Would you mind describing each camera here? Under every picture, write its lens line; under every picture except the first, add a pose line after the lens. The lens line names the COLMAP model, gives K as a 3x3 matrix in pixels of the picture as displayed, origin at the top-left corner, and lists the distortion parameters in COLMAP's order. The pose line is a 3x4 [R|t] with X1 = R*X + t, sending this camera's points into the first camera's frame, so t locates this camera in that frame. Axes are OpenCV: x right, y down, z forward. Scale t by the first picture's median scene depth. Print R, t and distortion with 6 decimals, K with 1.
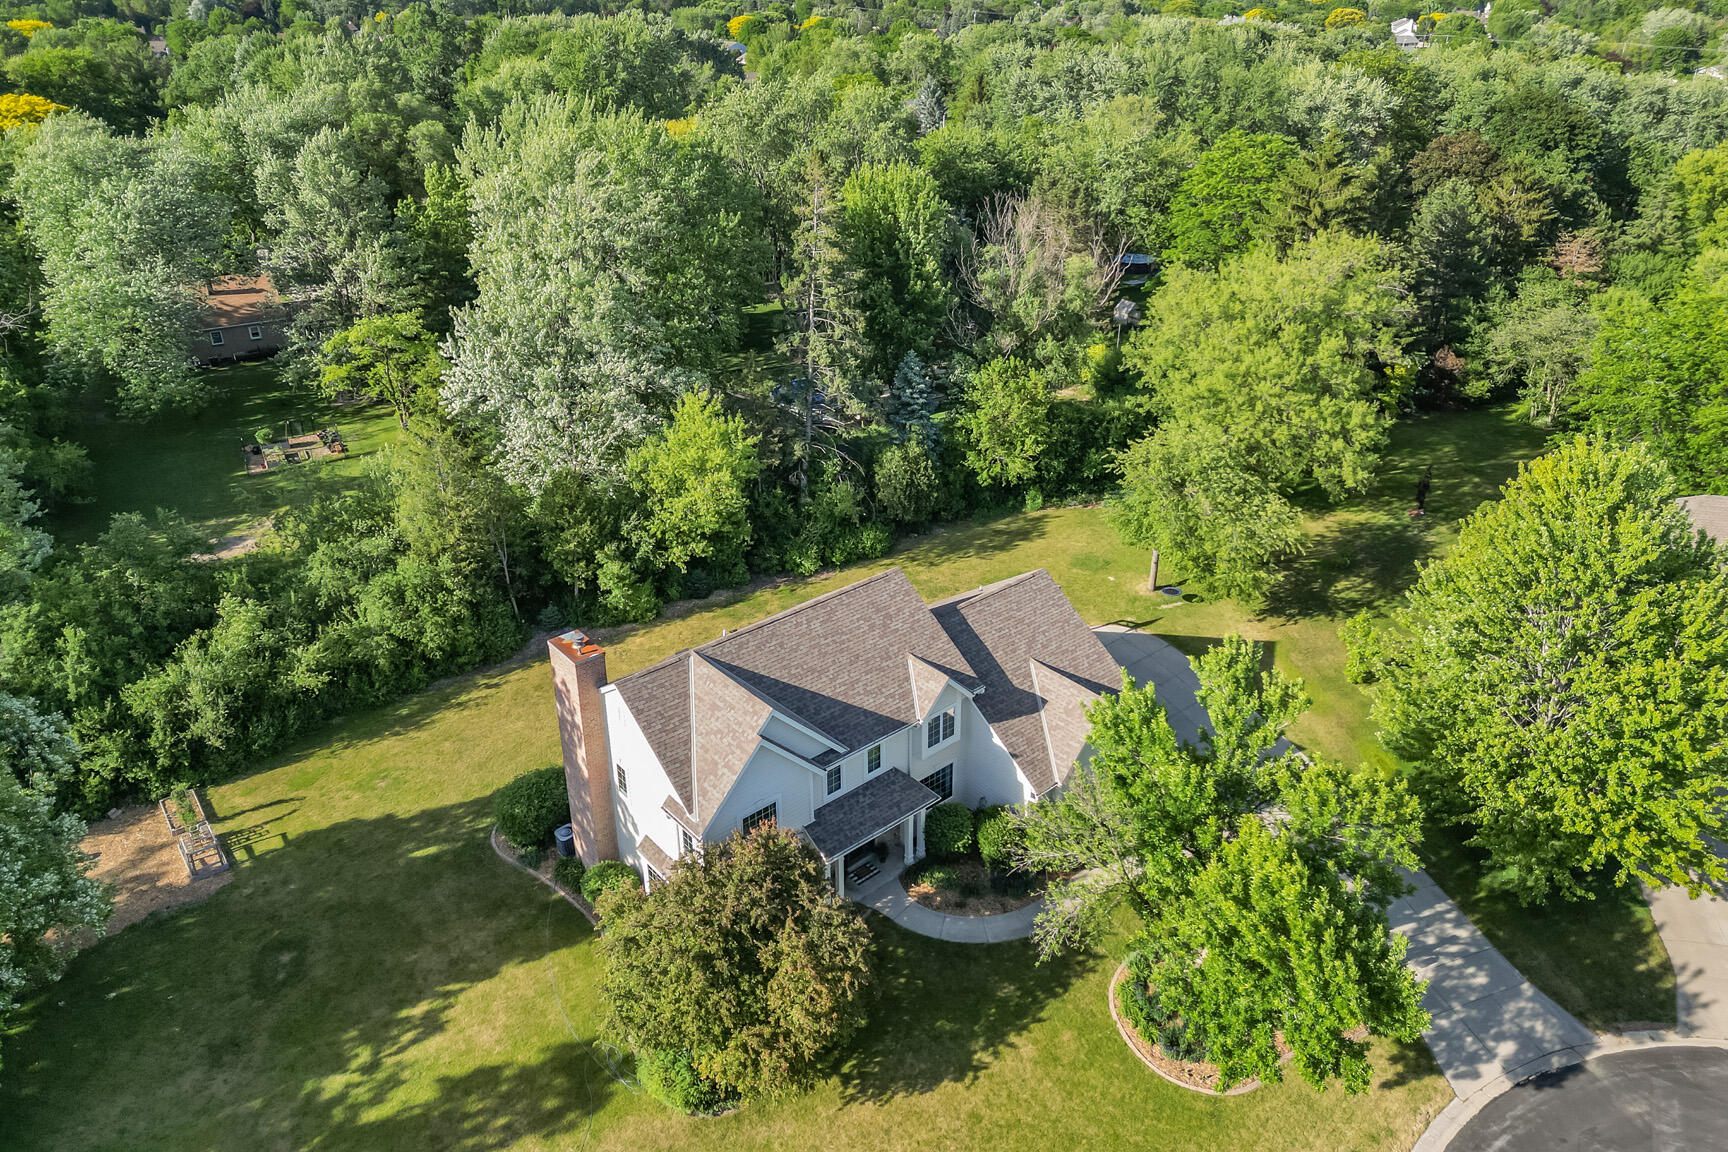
lens RADIAL K [[1196.3, 0, 867.6], [0, 1196.3, 565.3], [0, 0, 1]] dist [0.066548, -0.044344]
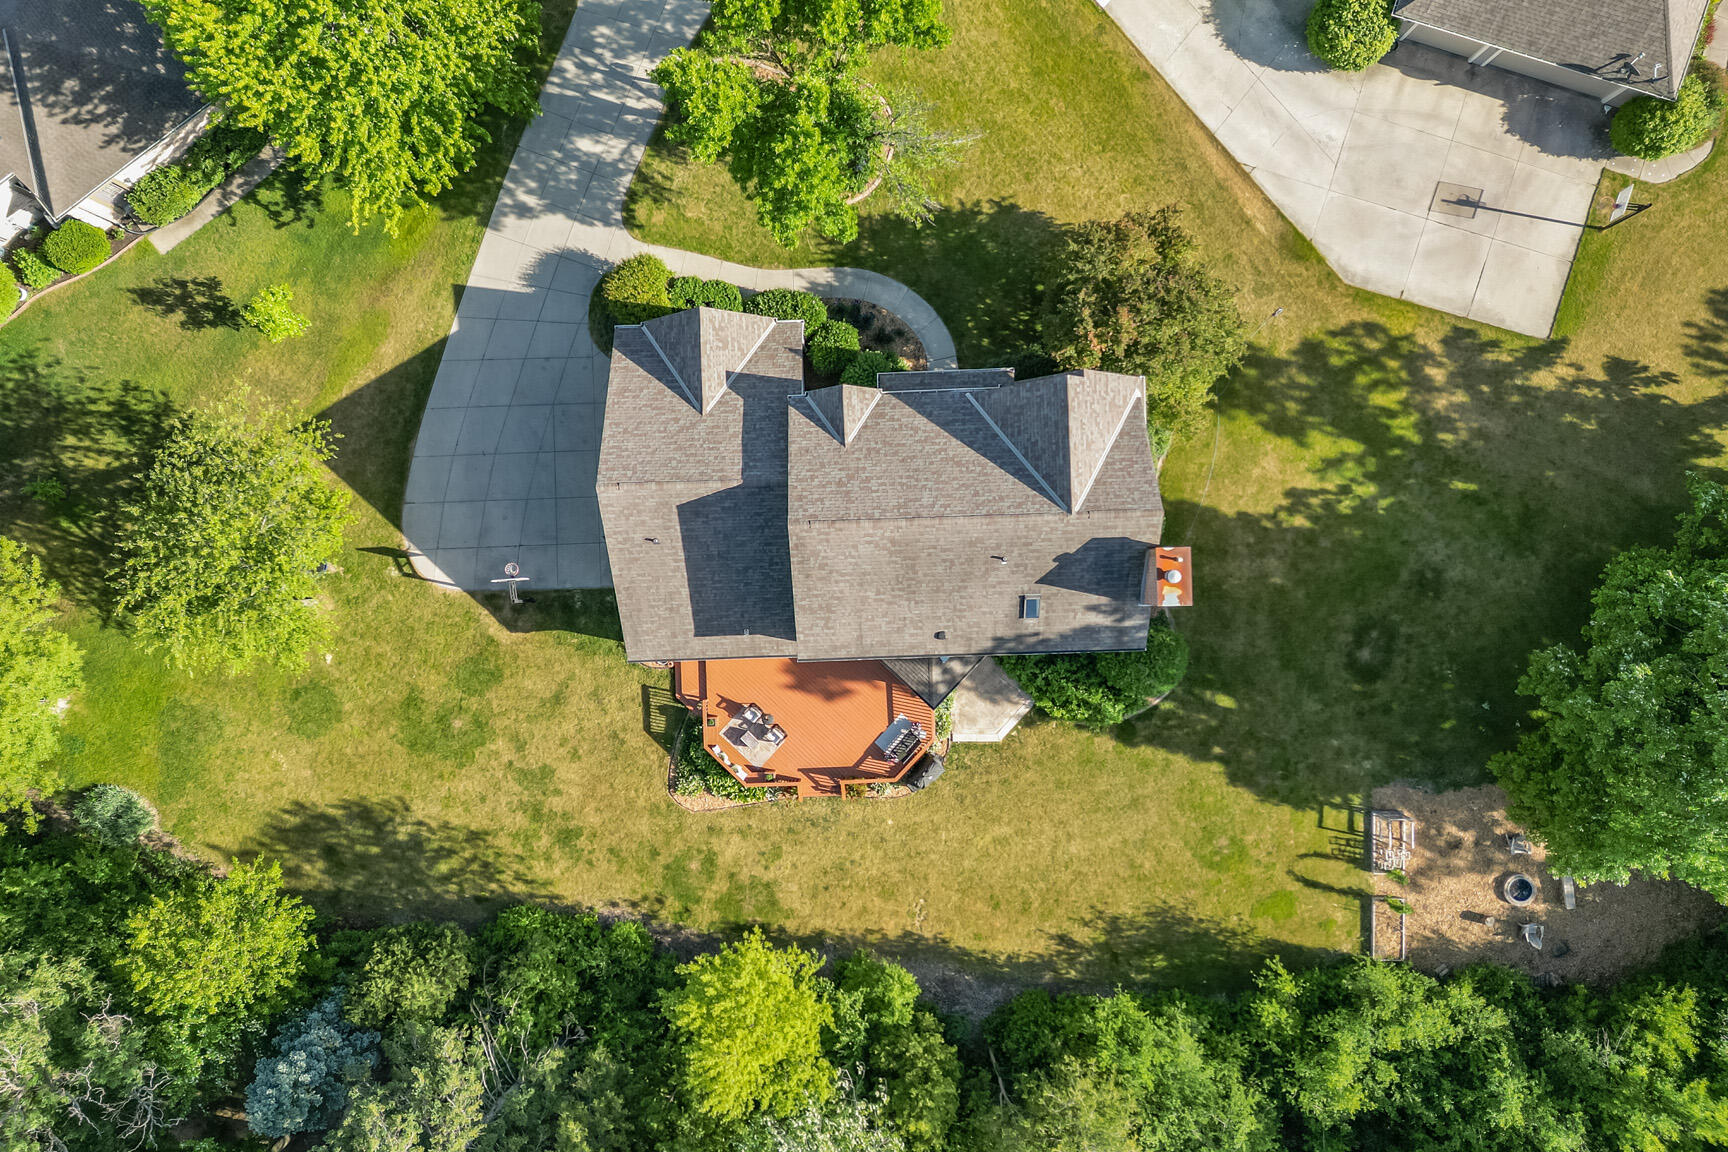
lens RADIAL K [[1196.3, 0, 862.1], [0, 1196.3, 586.3], [0, 0, 1]] dist [0.066548, -0.044344]
pose [[-0.780736, -0.624841, 0.004950, -0.041161], [0.291740, -0.357500, 0.887176, -0.657487], [-0.552574, 0.694095, 0.461404, 0.519102]]
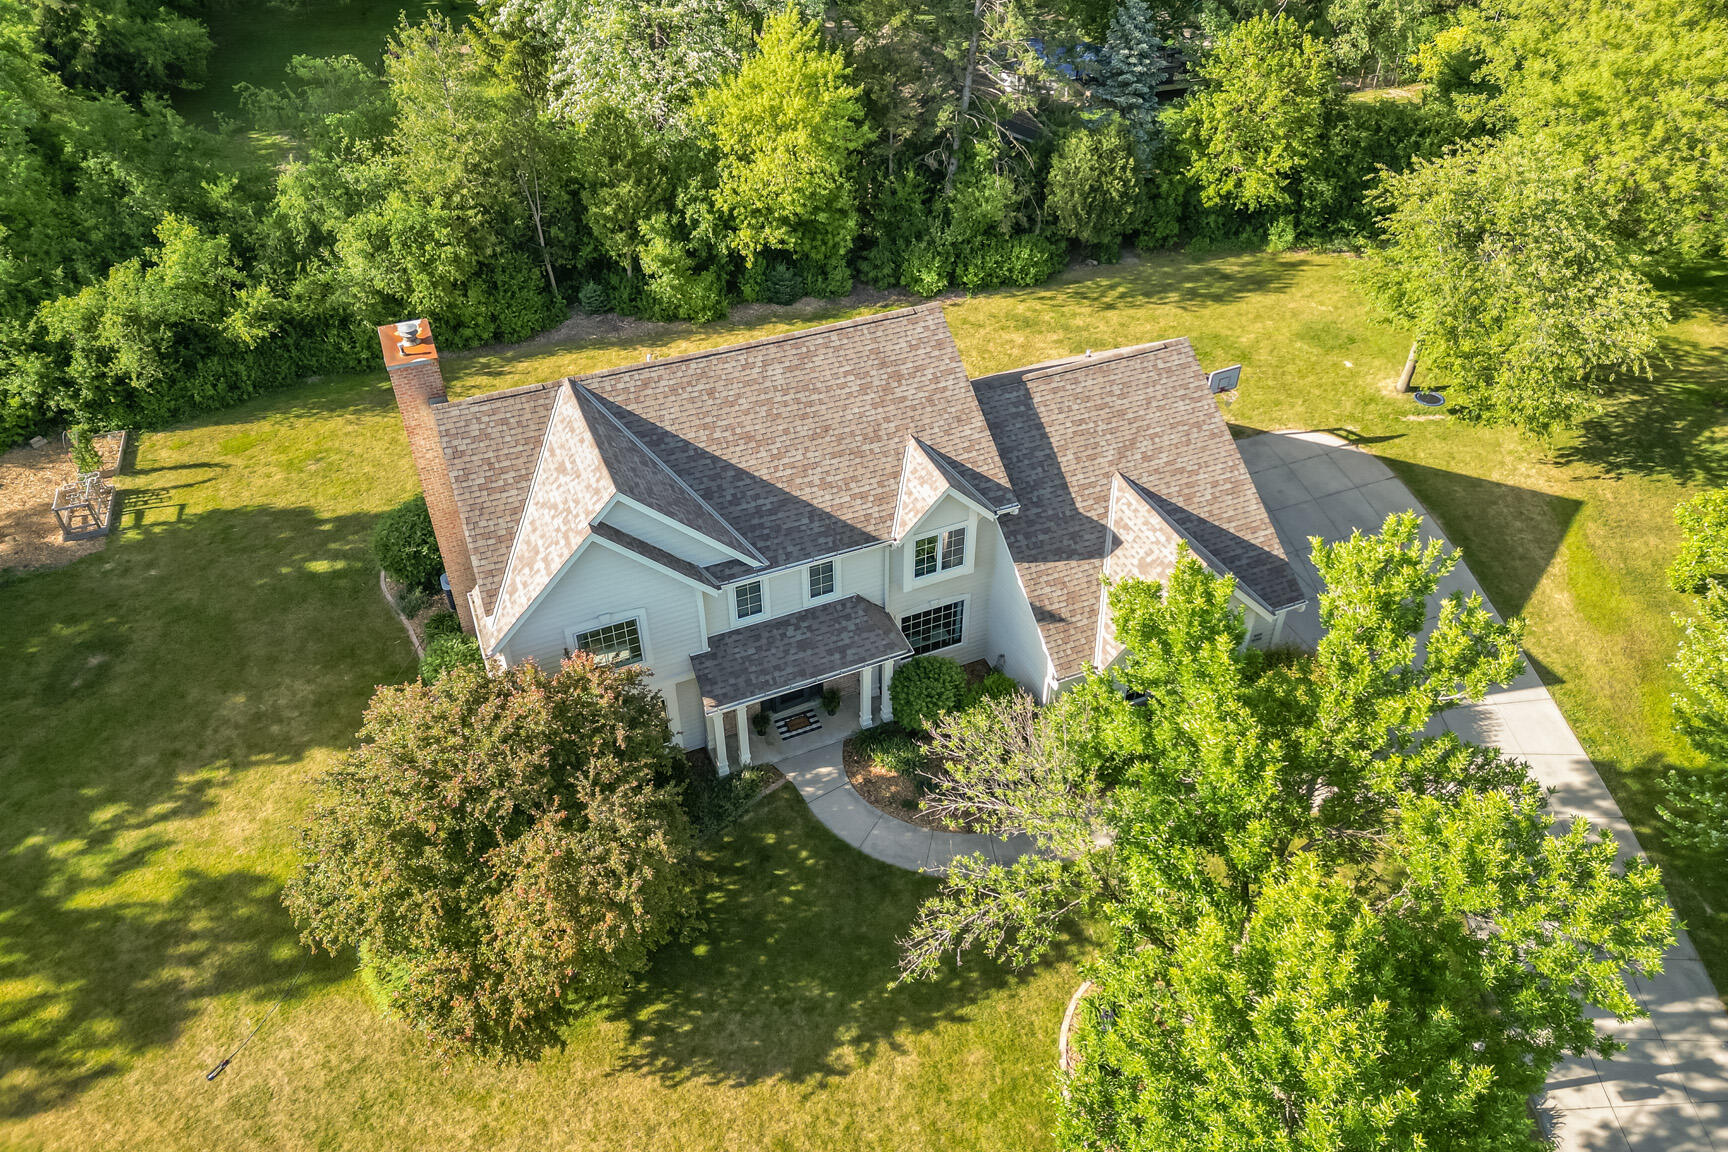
lens RADIAL K [[1196.3, 0, 853.2], [0, 1196.3, 528.8], [0, 0, 1]] dist [0.066548, -0.044344]
pose [[0.950192, 0.198459, -0.240309, 0.141587], [-0.143720, 0.963190, 0.227175, -0.018027], [0.276548, -0.181323, 0.943739, 0.291870]]
